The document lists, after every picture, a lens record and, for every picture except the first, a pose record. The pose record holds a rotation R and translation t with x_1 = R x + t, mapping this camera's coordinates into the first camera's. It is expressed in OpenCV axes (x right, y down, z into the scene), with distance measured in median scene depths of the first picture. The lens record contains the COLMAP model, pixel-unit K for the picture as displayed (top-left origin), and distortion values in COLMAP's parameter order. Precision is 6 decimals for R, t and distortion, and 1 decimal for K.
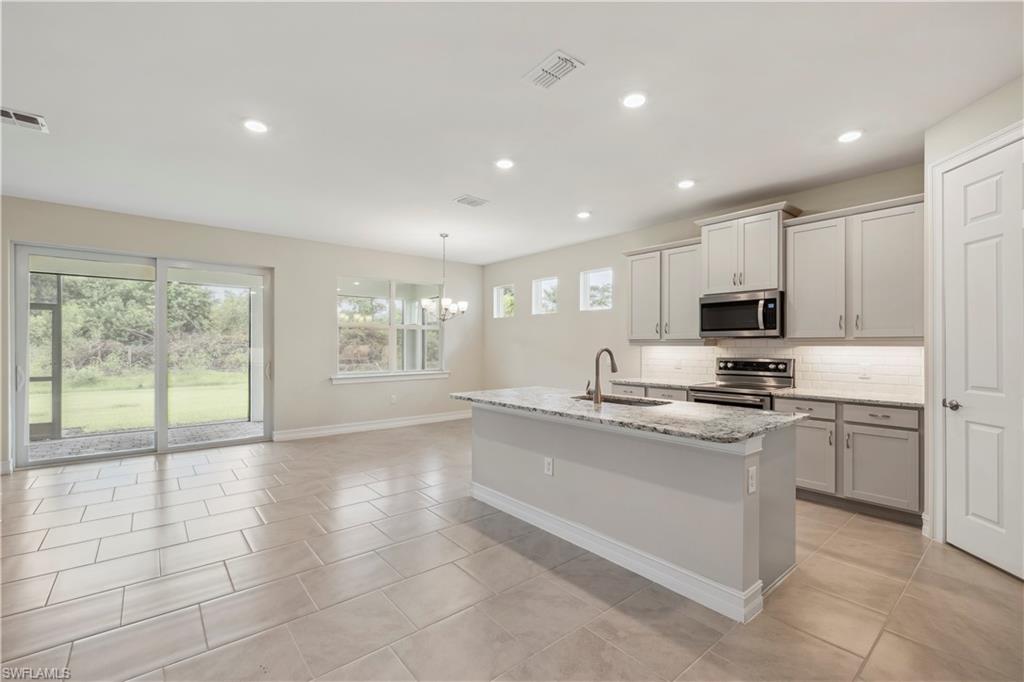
lens RADIAL K [[438.9, 0, 514.2], [0, 438.9, 346.0], [0, 0, 1]] dist [-0.000120, 0.000003]
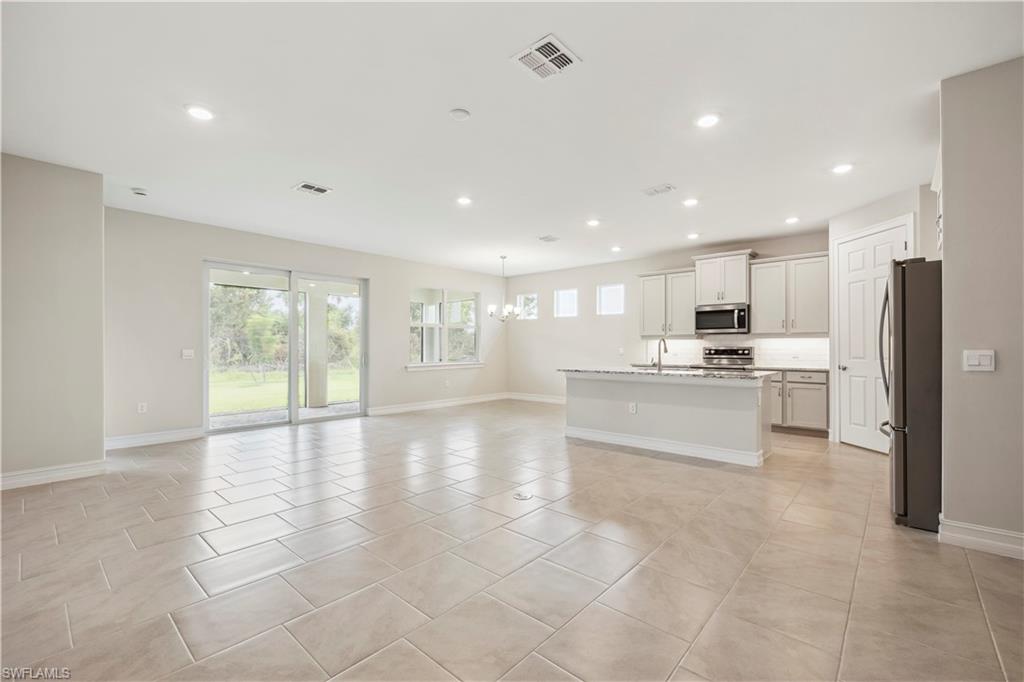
lens RADIAL K [[435.4, 0, 511.7], [0, 435.4, 345.9], [0, 0, 1]] dist [-0.000879, -0.000131]
pose [[0.989503, -0.001765, 0.144501, -0.414508], [0.002171, 0.999994, -0.002648, 0.025461], [-0.144495, 0.002934, 0.989501, -0.392084]]
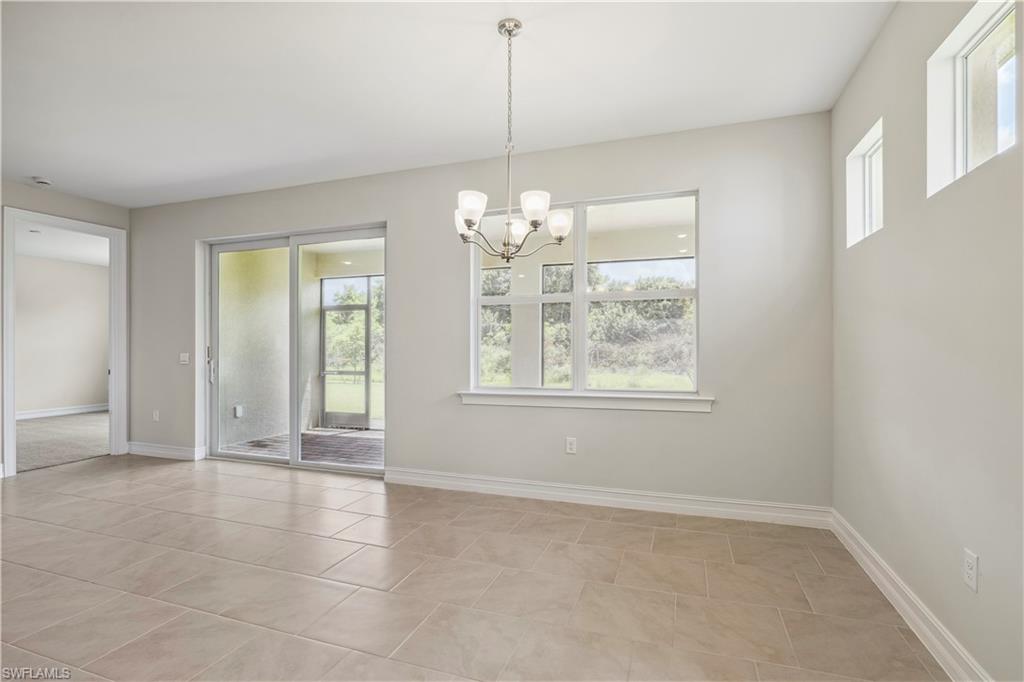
lens RADIAL K [[486.2, 0, 512.0], [0, 486.2, 341.0], [0, 0, 1]] dist [0.001529, 0.000291]
pose [[0.505699, -0.014367, -0.862590, 0.240046], [0.001630, 0.999875, -0.015698, 0.020504], [0.862708, 0.006532, 0.505660, 1.019300]]
